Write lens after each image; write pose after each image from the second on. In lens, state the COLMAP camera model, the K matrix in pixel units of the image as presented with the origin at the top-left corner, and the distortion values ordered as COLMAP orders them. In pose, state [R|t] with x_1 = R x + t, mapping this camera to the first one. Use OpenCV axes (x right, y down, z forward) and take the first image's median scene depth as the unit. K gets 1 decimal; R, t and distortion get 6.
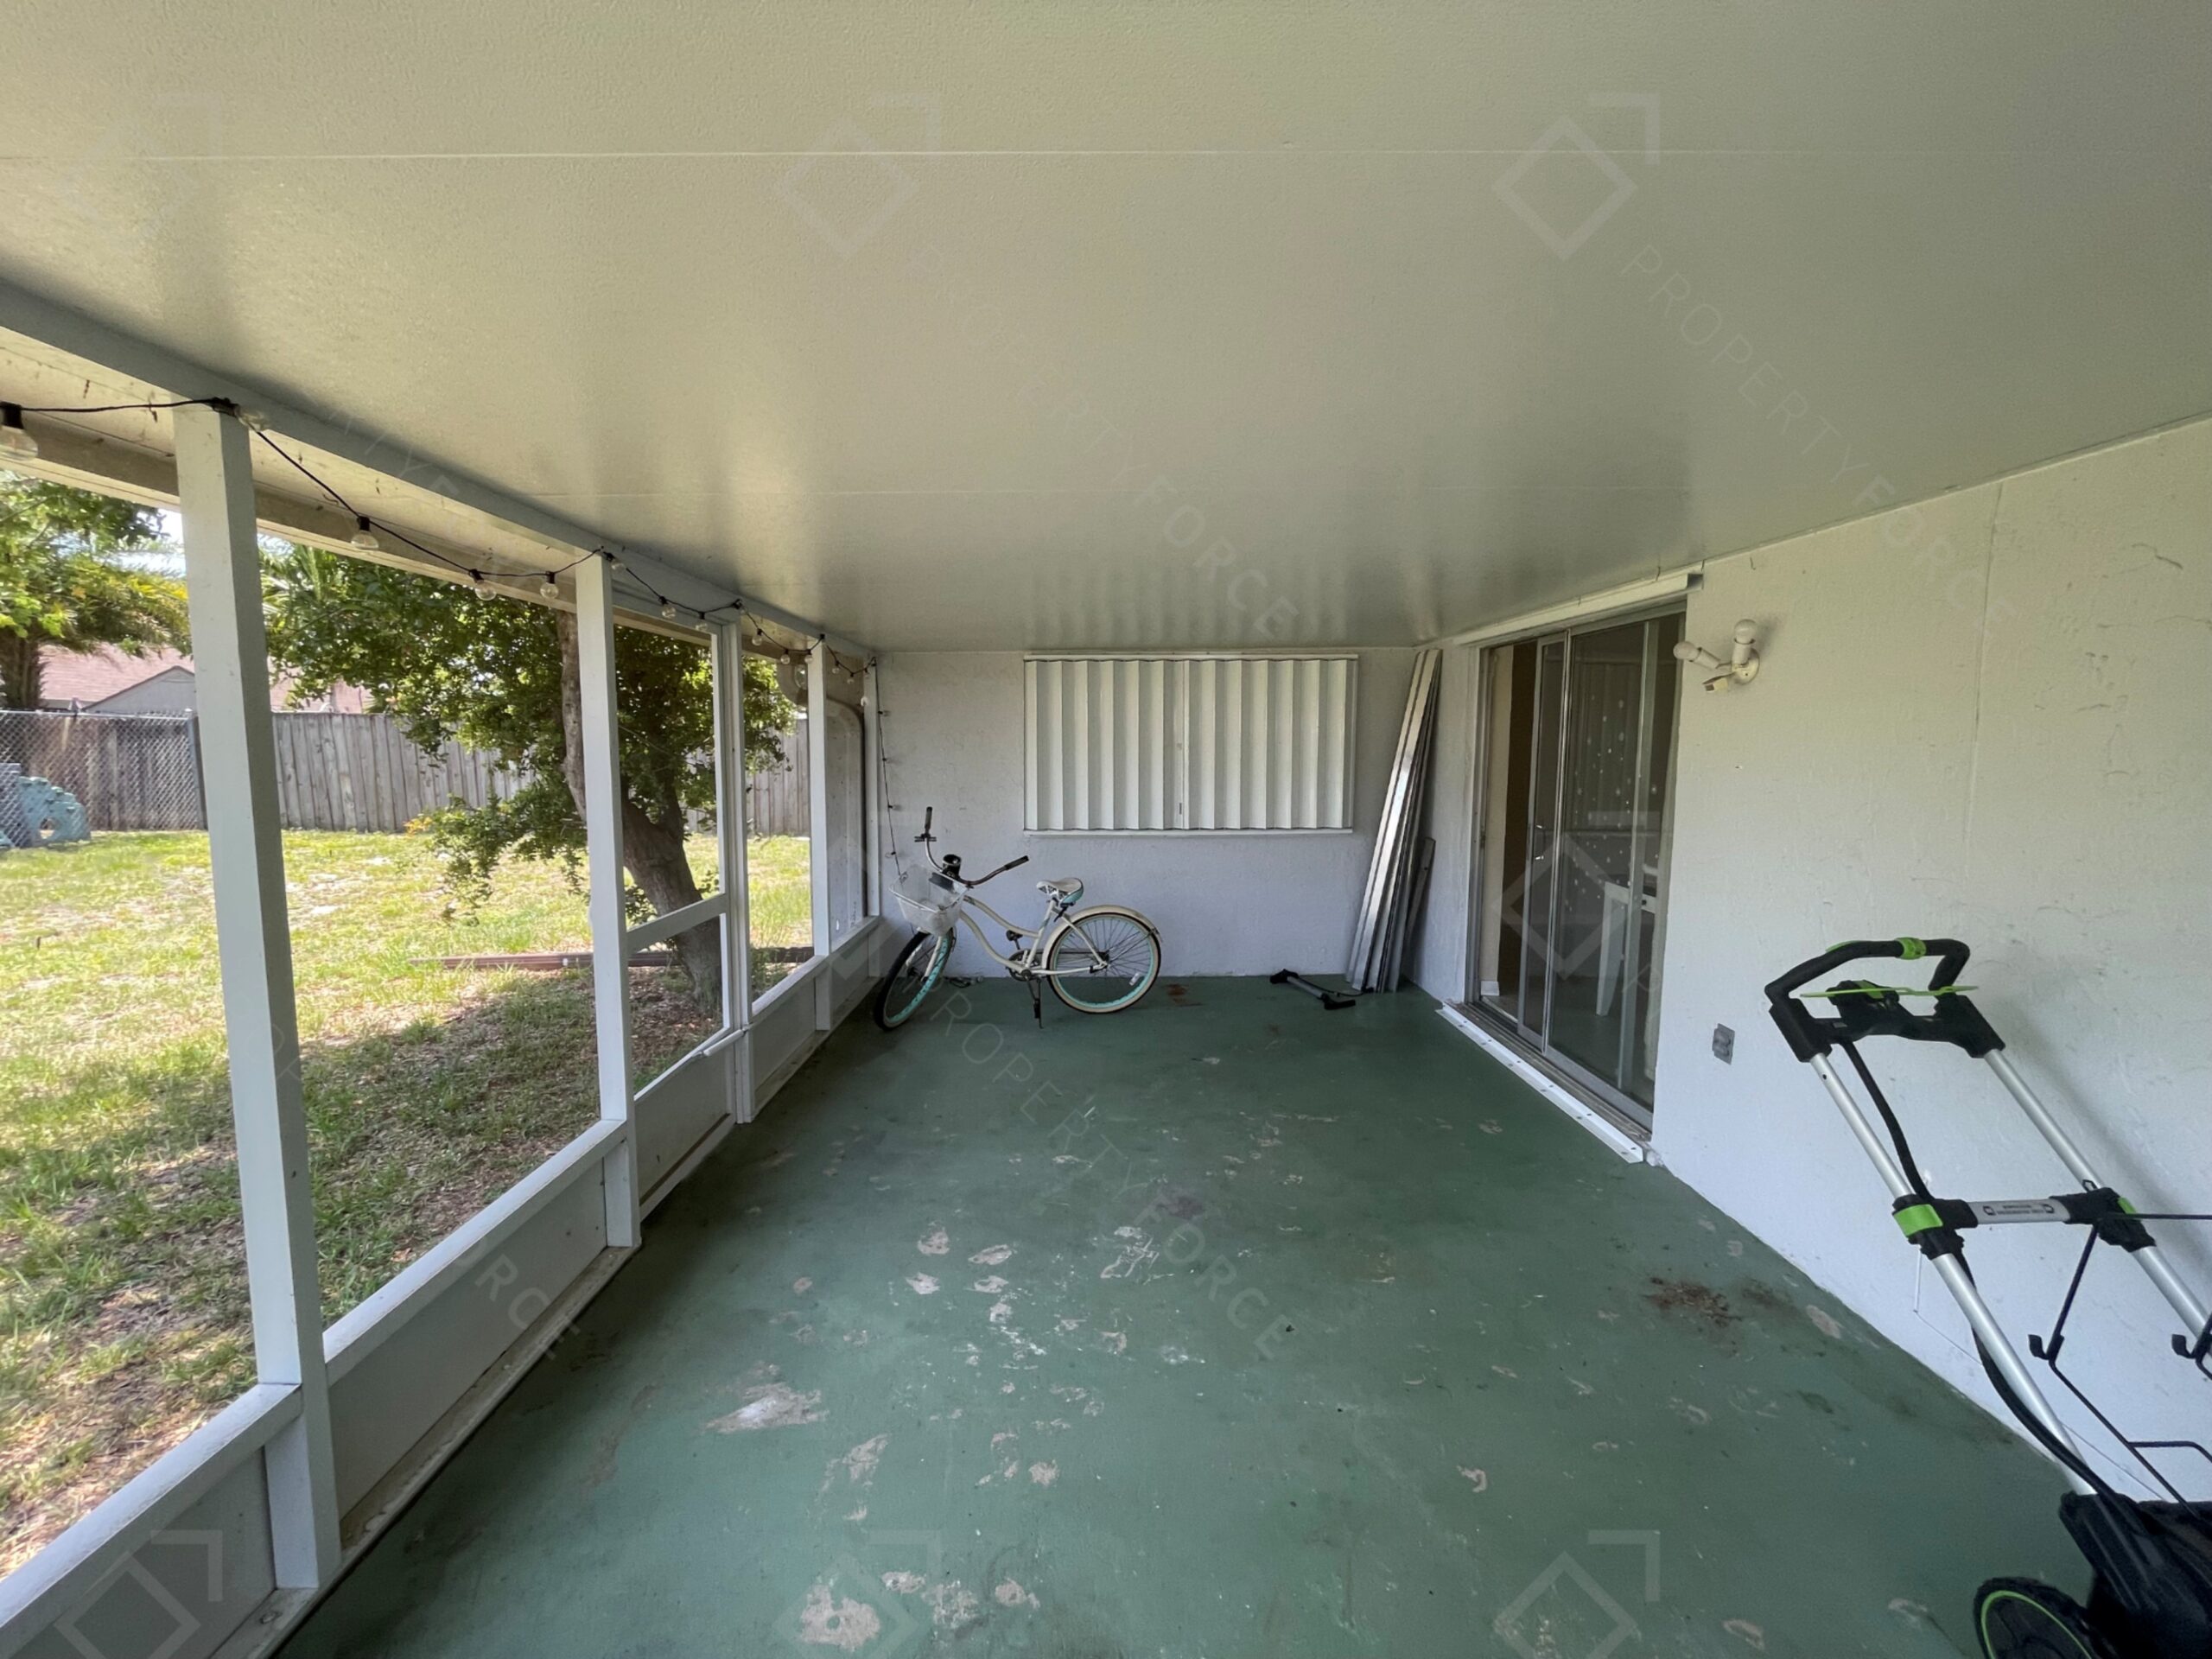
lens RADIAL K [[891.0, 0, 1101.6], [0, 891.0, 830.7], [0, 0, 1]] dist [-0.004101, -0.000088]
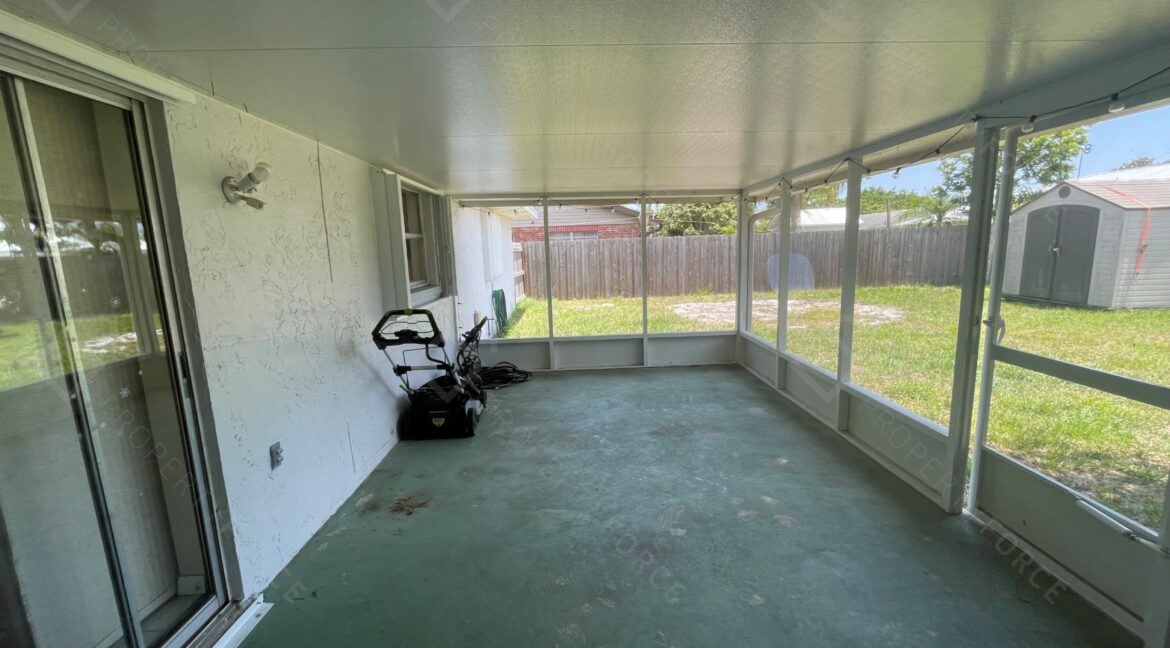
lens RADIAL K [[474.0, 0, 584.3], [0, 474.0, 324.4], [0, 0, 1]] dist [-0.003574, -0.000488]
pose [[-0.999436, 0.032540, -0.008354, 0.162699], [0.029262, 0.965352, 0.259304, -0.129957], [0.016503, 0.258913, -0.965760, 1.423280]]
